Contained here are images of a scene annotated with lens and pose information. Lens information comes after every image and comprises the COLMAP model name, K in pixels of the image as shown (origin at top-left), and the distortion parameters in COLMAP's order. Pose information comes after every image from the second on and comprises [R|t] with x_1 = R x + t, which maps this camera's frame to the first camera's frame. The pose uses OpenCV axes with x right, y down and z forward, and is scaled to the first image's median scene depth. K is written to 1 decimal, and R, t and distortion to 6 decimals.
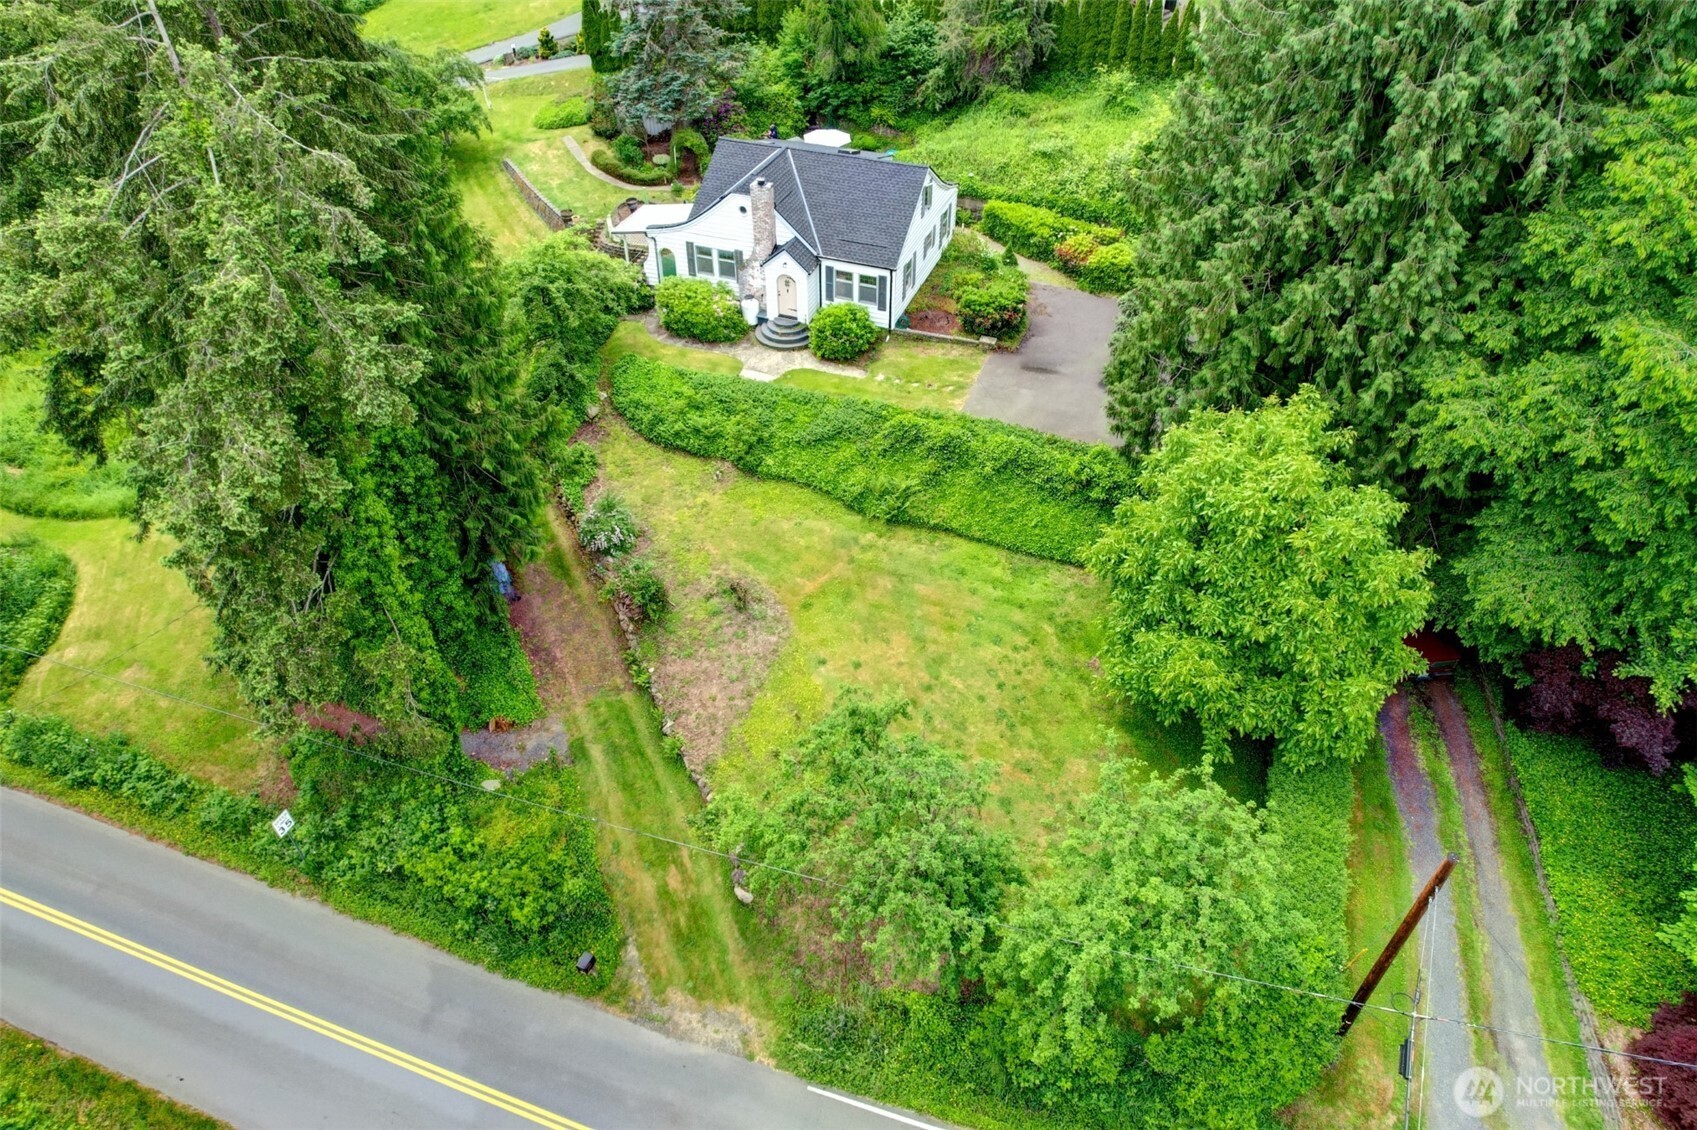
lens RADIAL K [[1077.6, 0, 848.5], [0, 1077.6, 565.0], [0, 0, 1]] dist [-0.078877, 0.071222]
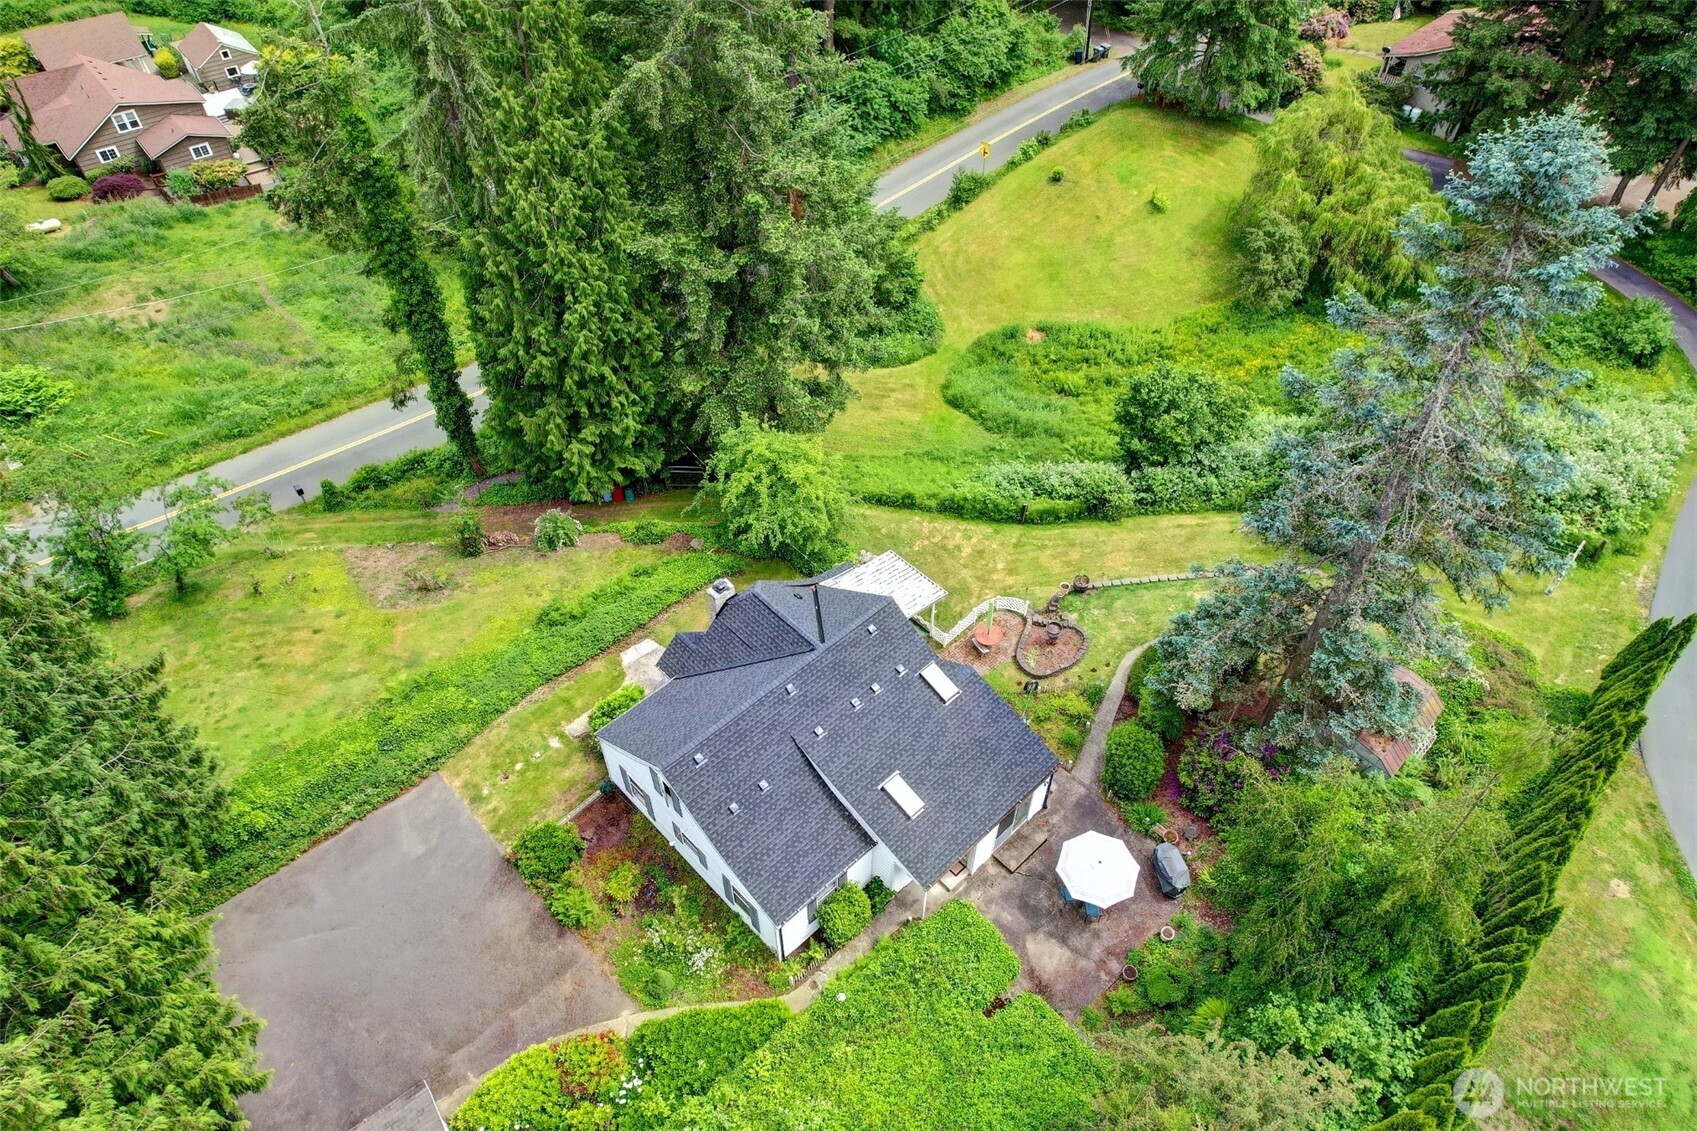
lens RADIAL K [[1077.6, 0, 848.5], [0, 1077.6, 565.5], [0, 0, 1]] dist [-0.078877, 0.071222]
pose [[-0.437826, 0.663374, -0.606831, 0.357991], [-0.598518, 0.288600, 0.747319, -1.010117], [0.670883, 0.690395, 0.270684, 0.800624]]
